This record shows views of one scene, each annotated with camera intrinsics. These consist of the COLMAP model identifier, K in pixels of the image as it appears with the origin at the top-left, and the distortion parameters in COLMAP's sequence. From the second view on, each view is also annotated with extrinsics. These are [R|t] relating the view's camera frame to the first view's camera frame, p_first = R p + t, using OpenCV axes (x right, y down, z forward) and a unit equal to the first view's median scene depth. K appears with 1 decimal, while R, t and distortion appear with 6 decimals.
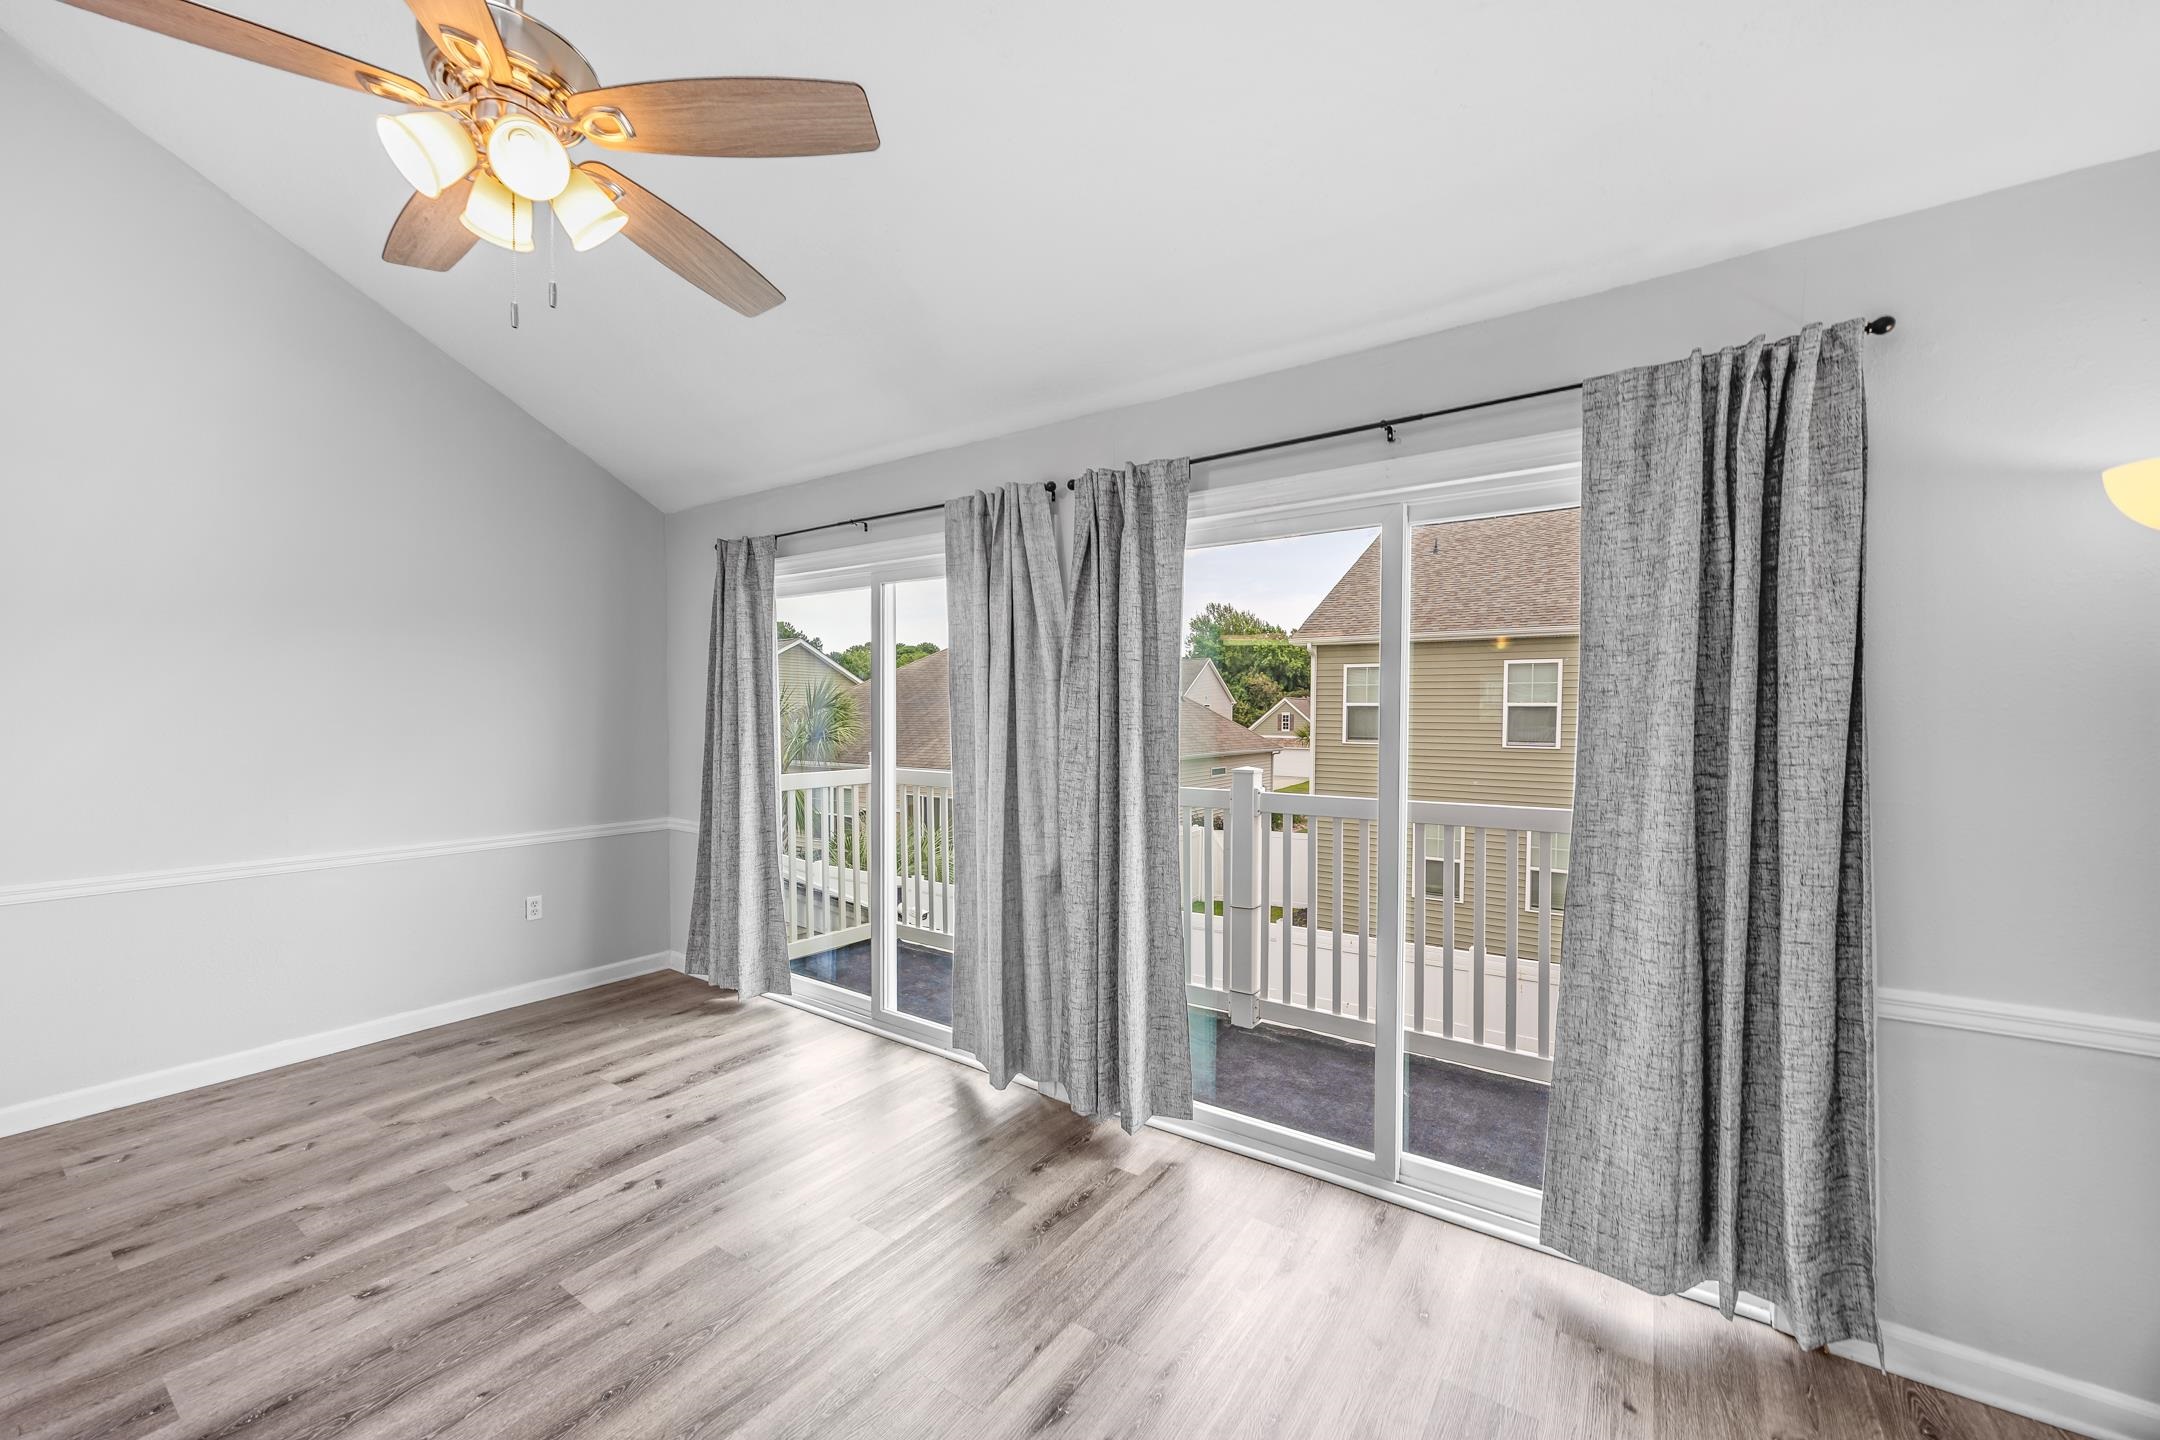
lens RADIAL K [[832.9, 0, 1089.9], [0, 832.9, 720.3], [0, 0, 1]] dist [-0.000336, -0.000094]
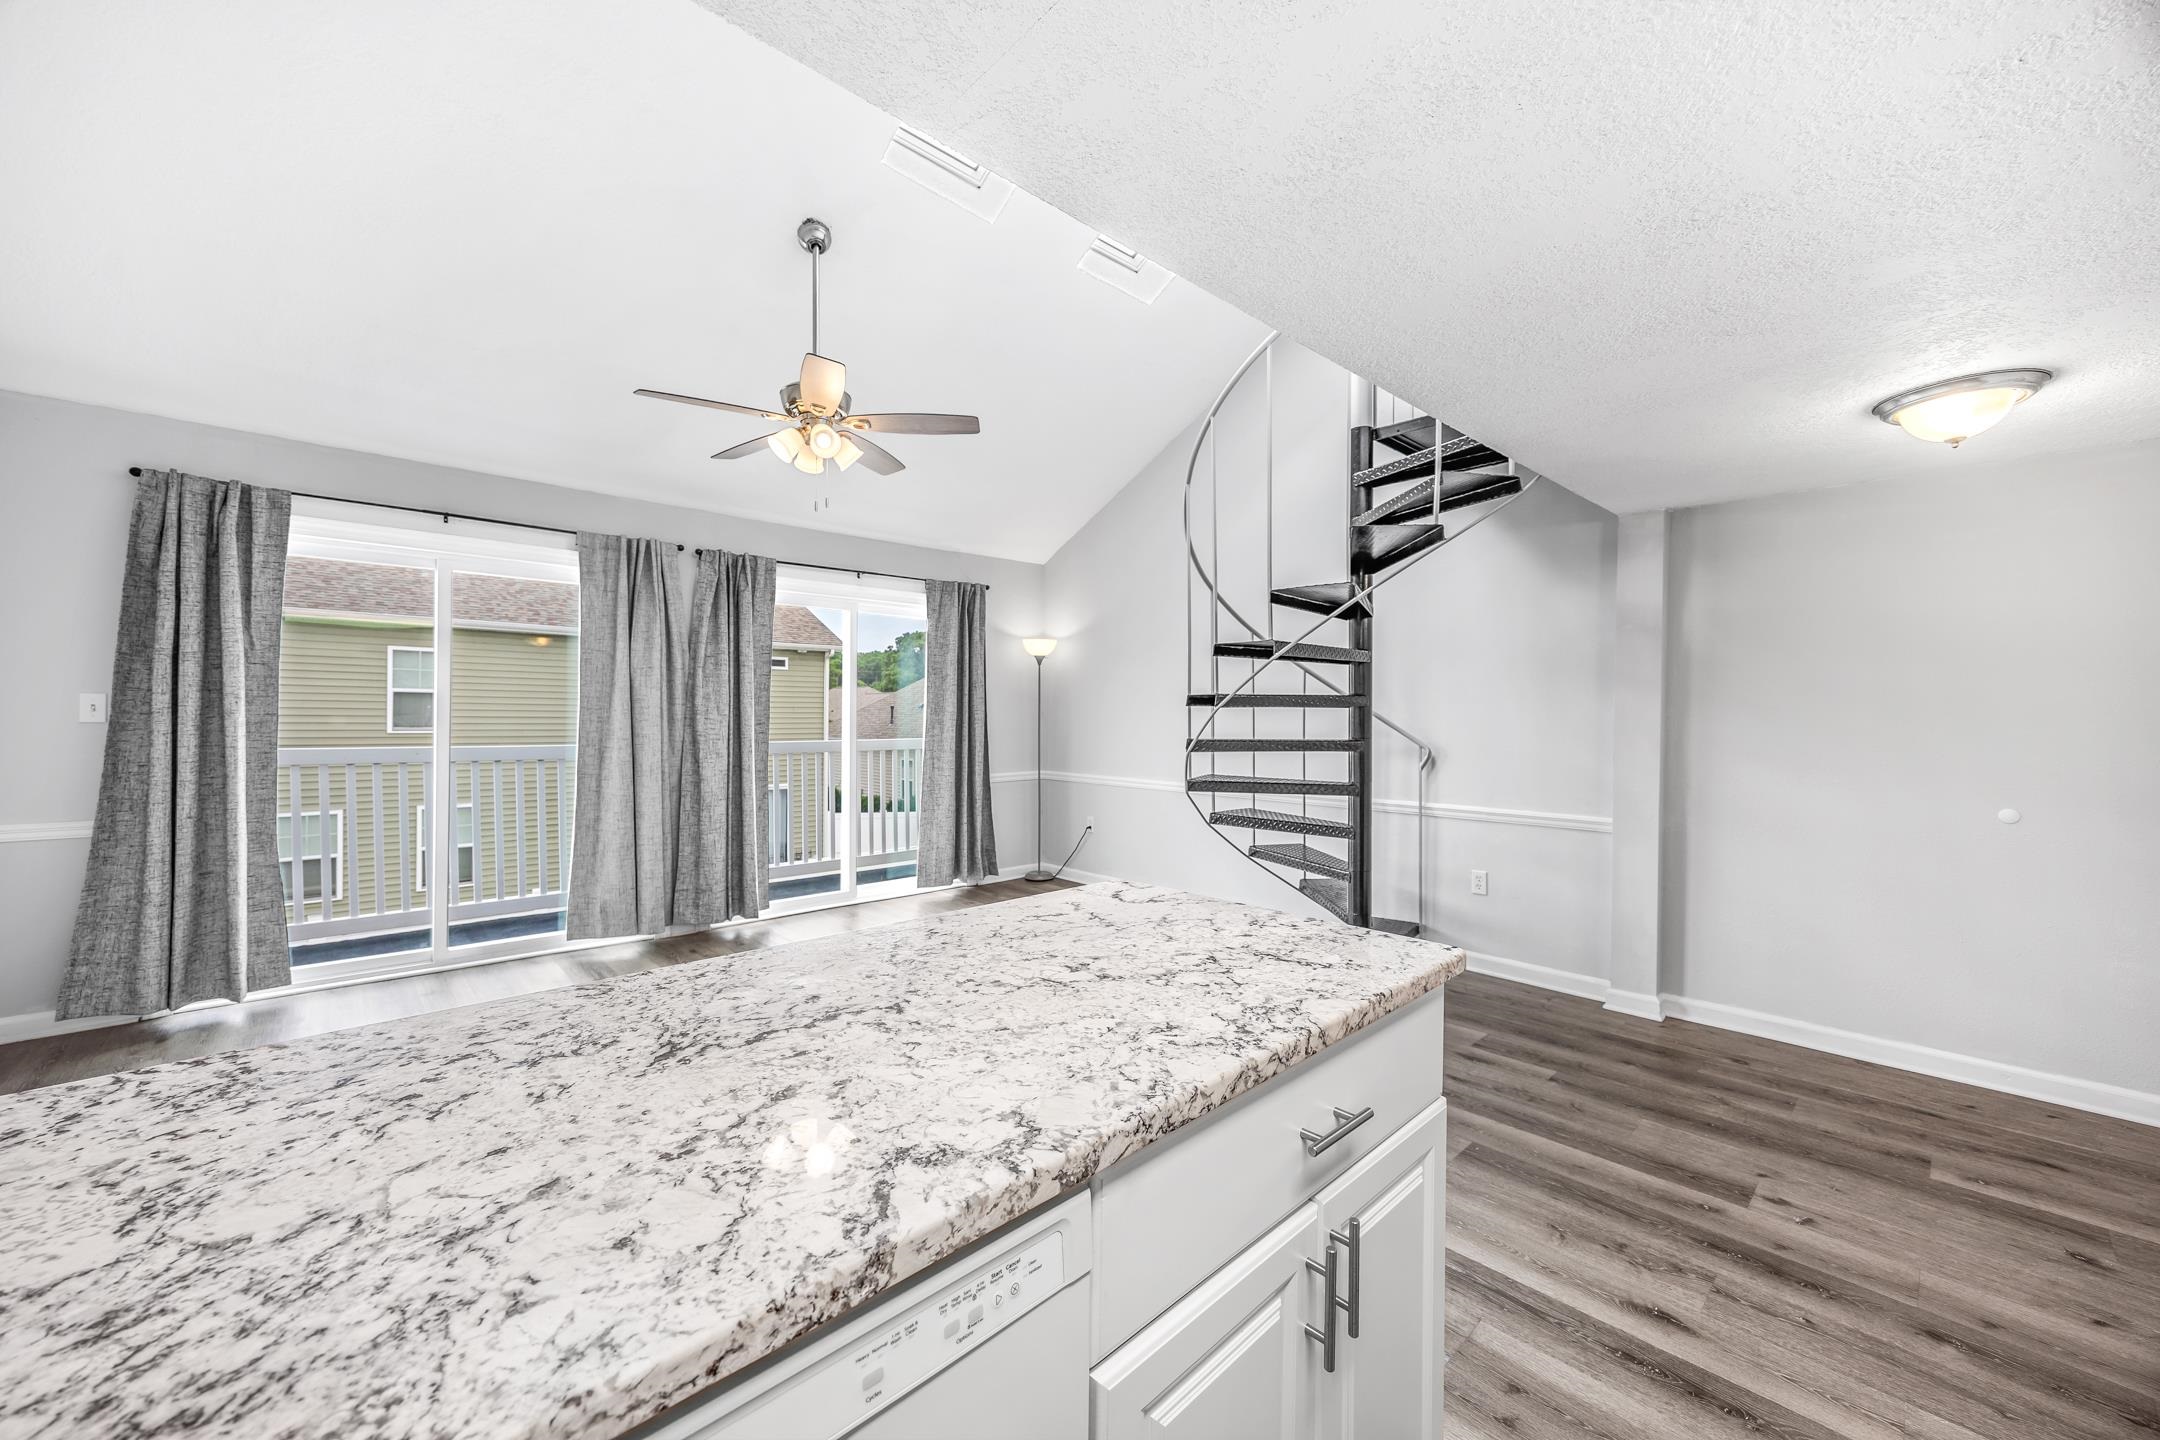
lens RADIAL K [[832.9, 0, 1078.8], [0, 832.9, 707.9], [0, 0, 1]] dist [-0.000336, -0.000094]
pose [[0.210680, 0.003348, 0.977549, -1.081330], [0.000090, 0.999994, -0.003444, 0.022051], [-0.977555, 0.000814, 0.210679, -0.051942]]
